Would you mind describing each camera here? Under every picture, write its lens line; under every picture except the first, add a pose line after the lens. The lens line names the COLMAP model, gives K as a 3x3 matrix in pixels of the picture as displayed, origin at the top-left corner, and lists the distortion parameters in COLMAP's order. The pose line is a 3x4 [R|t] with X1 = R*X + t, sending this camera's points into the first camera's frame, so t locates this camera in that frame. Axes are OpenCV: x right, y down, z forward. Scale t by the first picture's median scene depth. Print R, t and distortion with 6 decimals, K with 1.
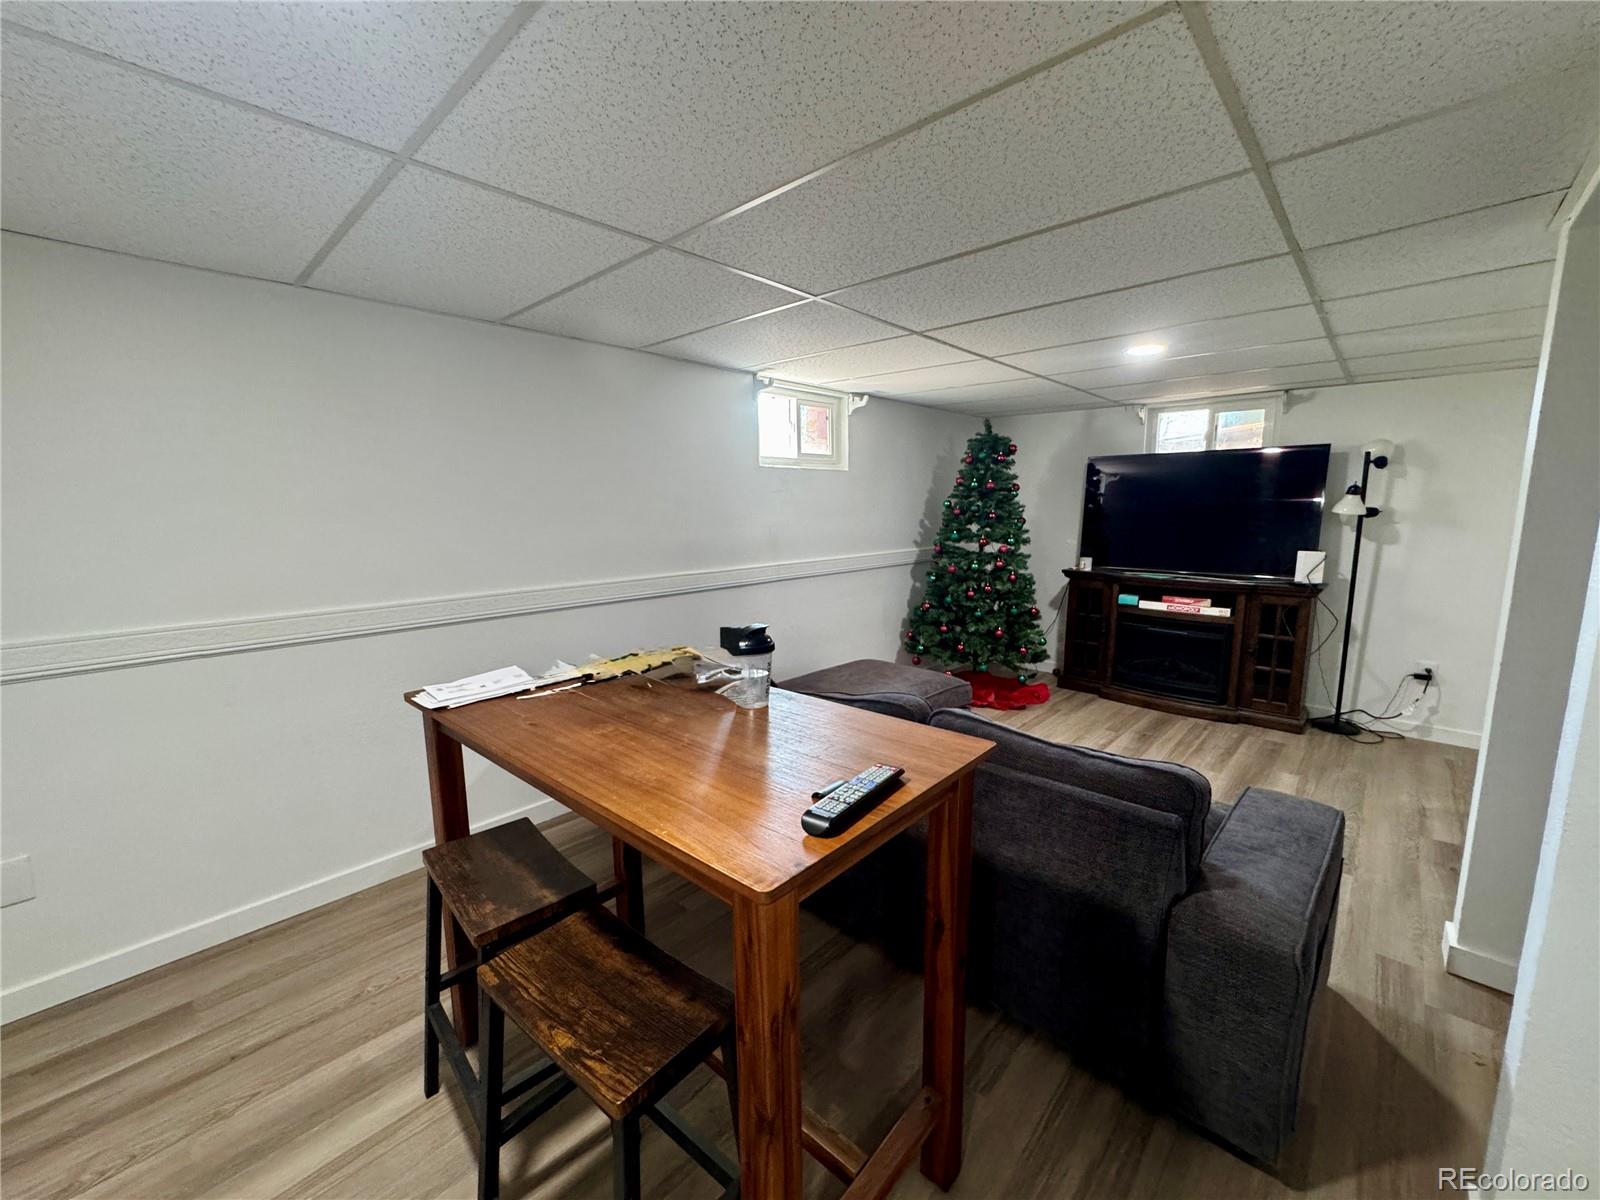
lens RADIAL K [[639.6, 0, 800.9], [0, 639.6, 598.1], [0, 0, 1]] dist [-0.002331, 0.000004]
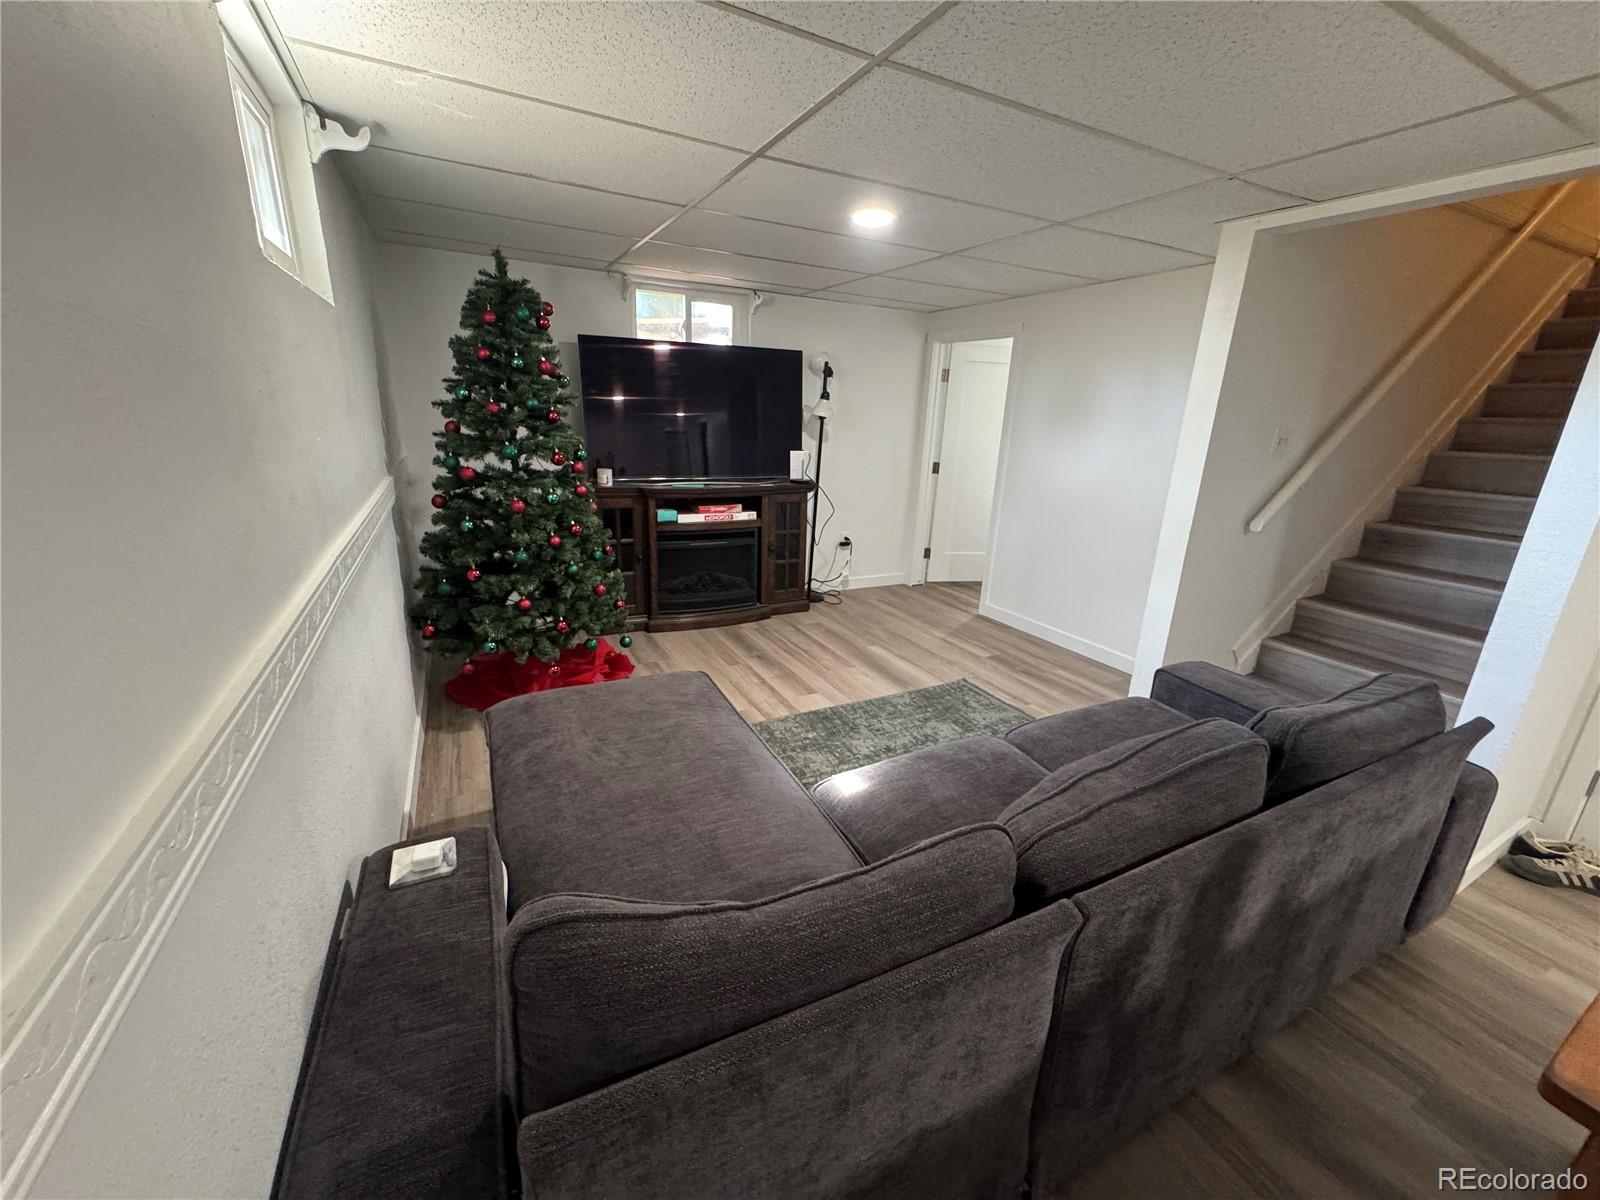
lens RADIAL K [[648.4, 0, 807.8], [0, 648.4, 591.7], [0, 0, 1]] dist [-0.001719, 0.000549]
pose [[0.319940, -0.246747, 0.914743, -0.280307], [0.093378, 0.969003, 0.228724, -0.087800], [-0.942825, 0.012239, 0.333063, 0.579000]]
